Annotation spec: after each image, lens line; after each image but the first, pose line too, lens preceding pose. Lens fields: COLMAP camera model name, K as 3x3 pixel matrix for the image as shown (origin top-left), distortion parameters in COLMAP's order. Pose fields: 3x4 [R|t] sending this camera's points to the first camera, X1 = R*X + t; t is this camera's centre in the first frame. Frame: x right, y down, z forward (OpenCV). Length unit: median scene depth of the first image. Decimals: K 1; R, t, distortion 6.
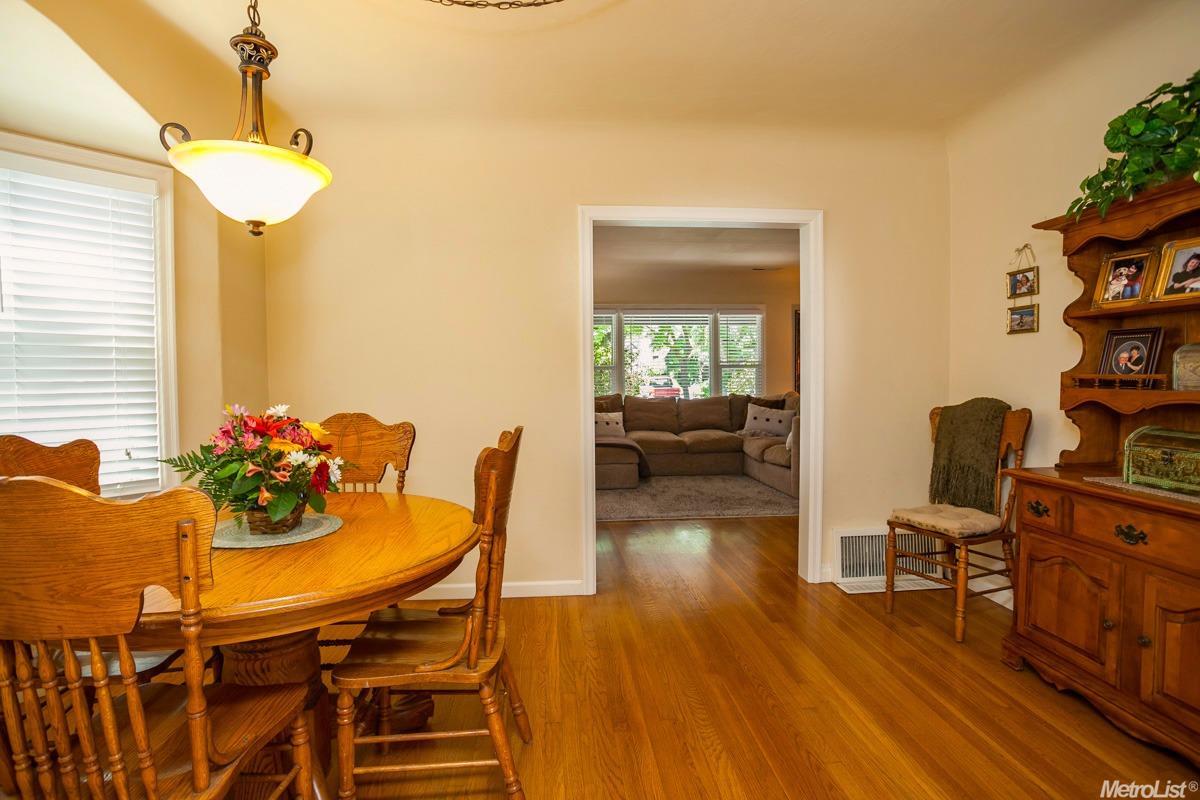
lens RADIAL K [[579.6, 0, 600.8], [0, 579.6, 388.8], [0, 0, 1]] dist [-0.040540, 0.000603]
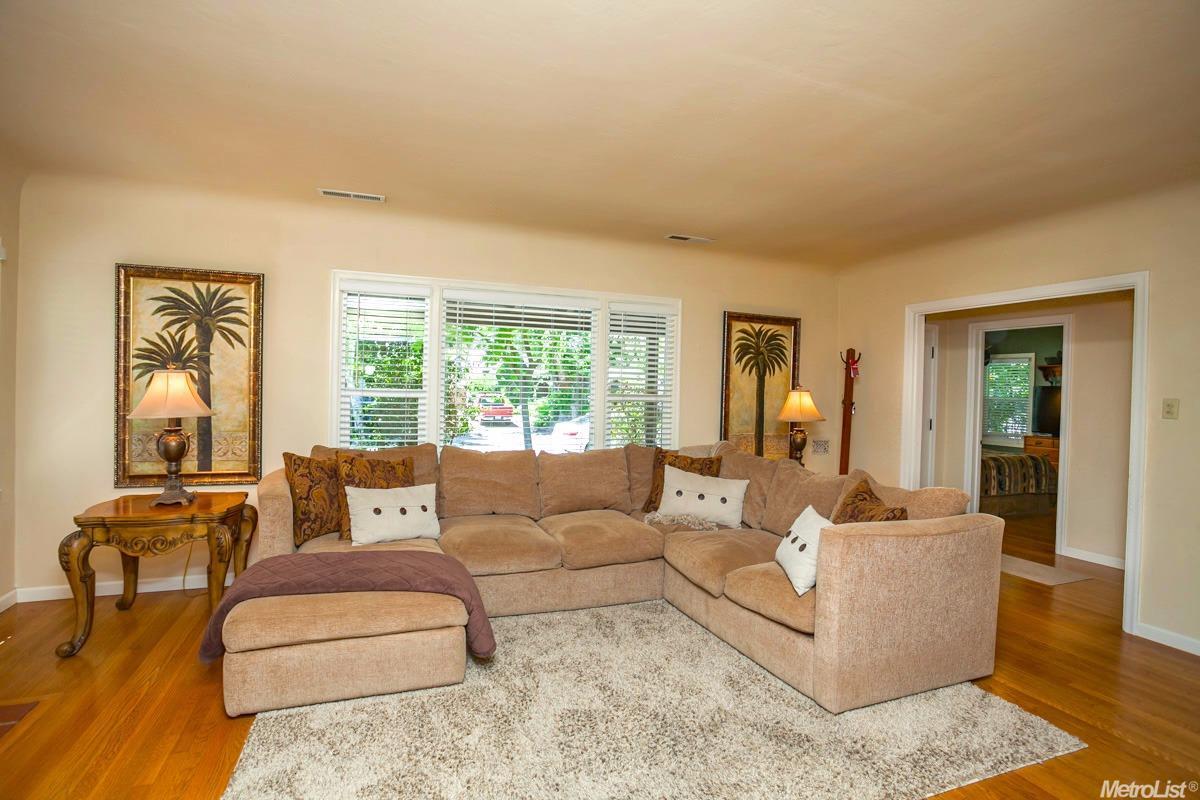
lens RADIAL K [[567.6, 0, 600.0], [0, 567.6, 400.0], [0, 0, 1]] dist [-0.037112, 0.000666]
pose [[0.956073, 0.019349, 0.292490, 0.028332], [-0.017473, 0.999807, -0.009025, -0.031991], [-0.292608, 0.003518, 0.956226, 0.469902]]
